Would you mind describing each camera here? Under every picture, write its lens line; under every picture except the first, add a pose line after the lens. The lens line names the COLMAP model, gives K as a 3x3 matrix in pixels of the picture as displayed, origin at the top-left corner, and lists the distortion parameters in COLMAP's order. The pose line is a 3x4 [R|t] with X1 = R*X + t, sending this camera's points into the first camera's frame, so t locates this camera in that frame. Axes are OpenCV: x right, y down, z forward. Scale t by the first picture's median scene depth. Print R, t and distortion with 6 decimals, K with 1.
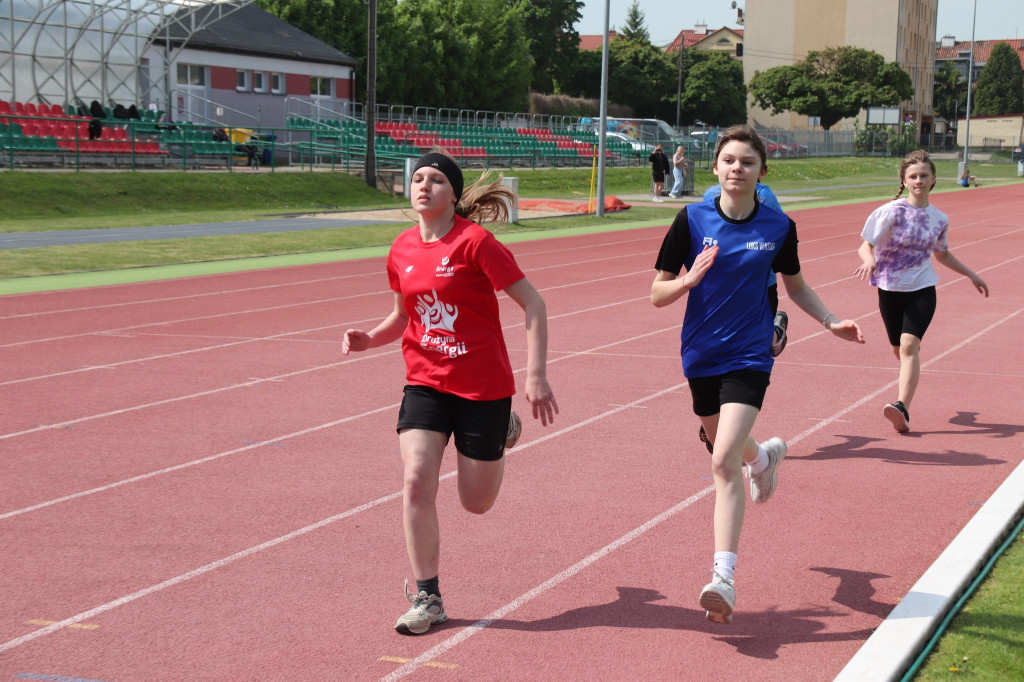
lens RADIAL K [[2130.2, 0, 515.9], [0, 2130.2, 342.7], [0, 0, 1]] dist [0.449289, 0.683855]
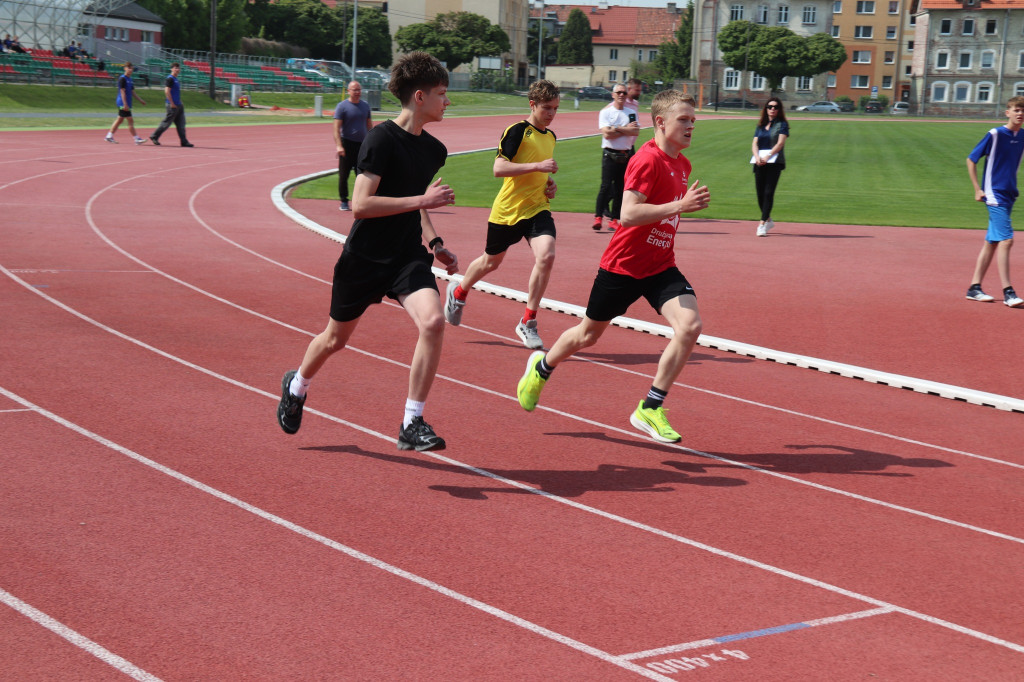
lens RADIAL K [[1965.9, 0, 514.6], [0, 1965.9, 337.3], [0, 0, 1]] dist [0.330057, 1.213717]
pose [[0.984118, -0.000782, 0.177511, -0.041406], [-0.006154, 0.999239, 0.038519, 0.022678], [-0.177406, -0.039000, 0.983365, -0.262650]]
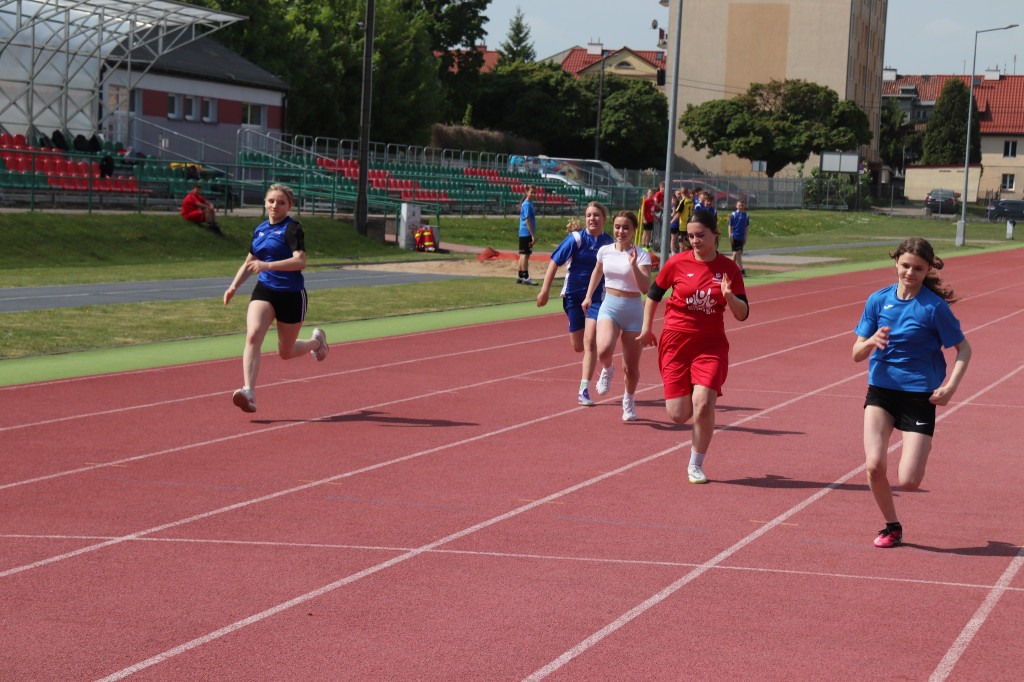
lens RADIAL K [[2666.7, 0, 527.9], [0, 2666.7, 343.6], [0, 0, 1]] dist [0.683074, 0.628957]
pose [[0.996904, 0.020968, 0.075776, -0.029092], [-0.018558, 0.999304, -0.032370, 0.002232], [-0.076402, 0.030864, 0.996599, -0.036114]]
